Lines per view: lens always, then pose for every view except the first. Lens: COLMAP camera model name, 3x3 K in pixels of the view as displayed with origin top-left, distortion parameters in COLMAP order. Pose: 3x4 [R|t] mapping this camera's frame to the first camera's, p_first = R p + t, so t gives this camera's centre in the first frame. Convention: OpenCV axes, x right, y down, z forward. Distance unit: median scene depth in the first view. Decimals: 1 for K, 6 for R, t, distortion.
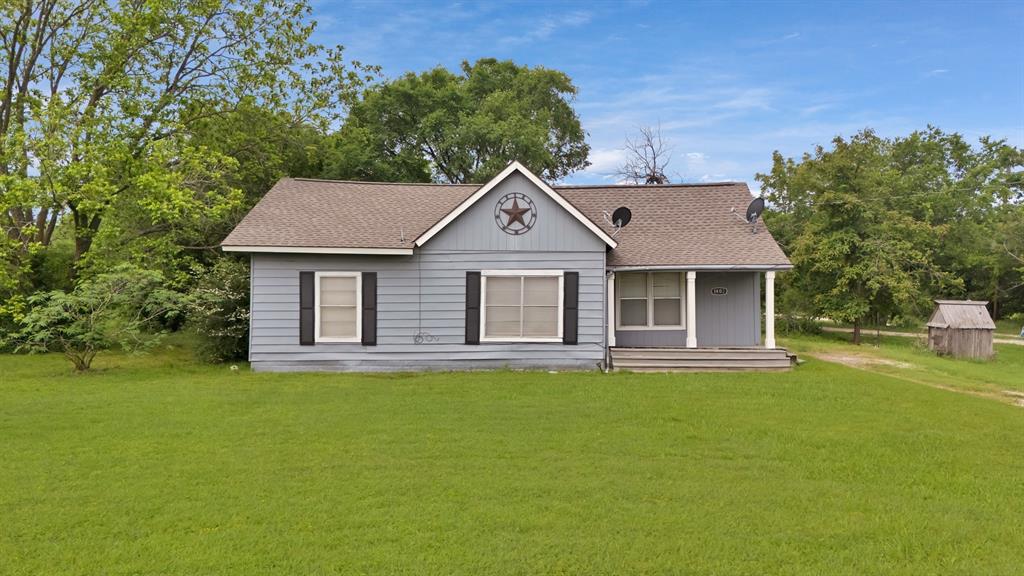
lens RADIAL K [[722.3, 0, 512.0], [0, 722.3, 291.8], [0, 0, 1]] dist [0.002688, 0.000511]
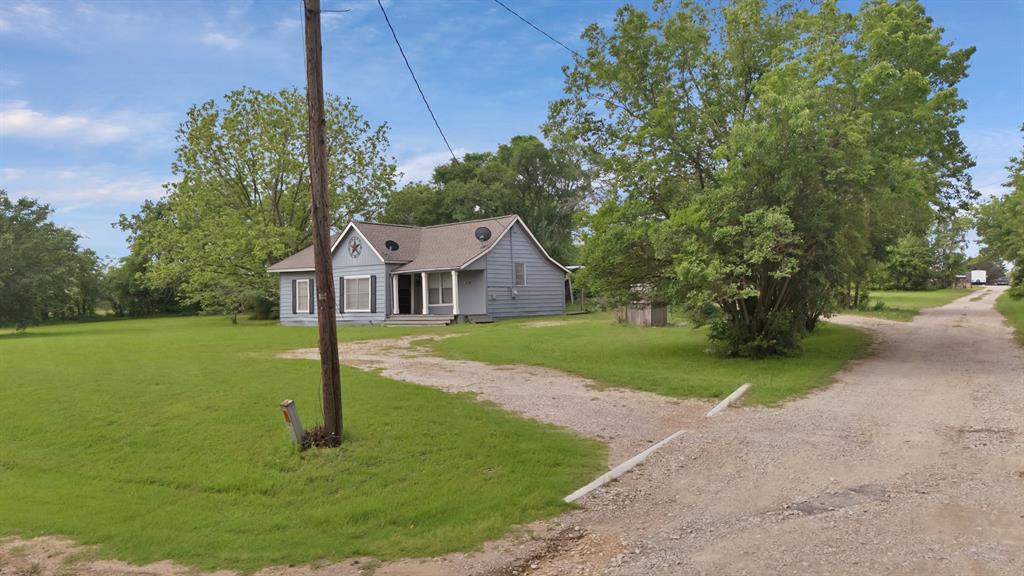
lens RADIAL K [[722.3, 0, 511.8], [0, 722.3, 286.3], [0, 0, 1]] dist [0.002688, 0.000511]
pose [[0.747823, -0.026142, -0.663383, 1.631718], [0.032423, 0.999470, -0.002836, 0.018186], [0.663106, -0.019388, 0.748274, -0.192645]]
